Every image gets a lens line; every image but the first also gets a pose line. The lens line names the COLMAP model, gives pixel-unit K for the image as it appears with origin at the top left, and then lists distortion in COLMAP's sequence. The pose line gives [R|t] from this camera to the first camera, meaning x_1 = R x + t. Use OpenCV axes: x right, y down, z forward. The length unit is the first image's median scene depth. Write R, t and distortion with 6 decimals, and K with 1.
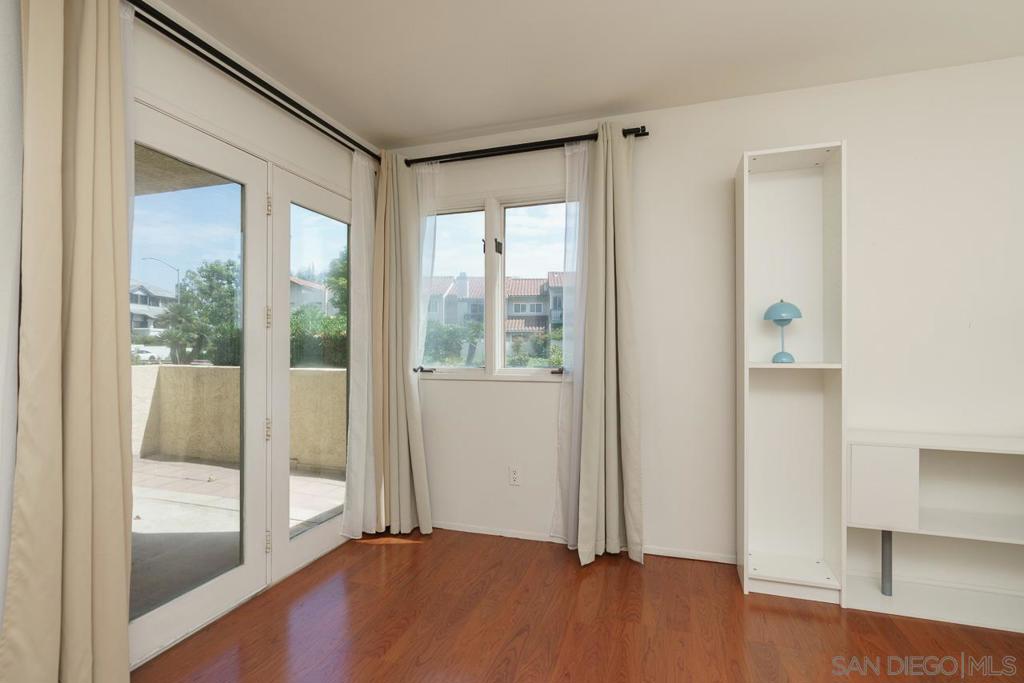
lens RADIAL K [[466.5, 0, 510.1], [0, 466.5, 349.8], [0, 0, 1]] dist [0.000248, 0.001190]
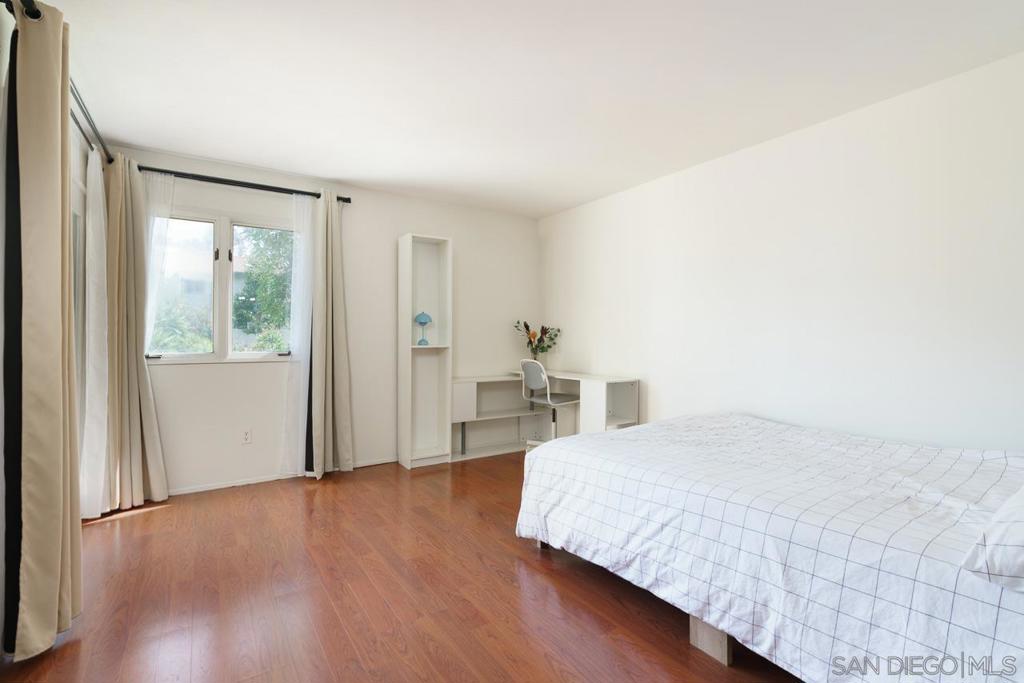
lens RADIAL K [[466.5, 0, 511.1], [0, 466.5, 337.6], [0, 0, 1]] dist [0.000248, 0.001190]
pose [[0.622773, -0.000352, 0.782403, -0.536610], [0.000171, 1.000000, 0.000313, -0.002153], [-0.782403, -0.000061, 0.622773, -0.367953]]
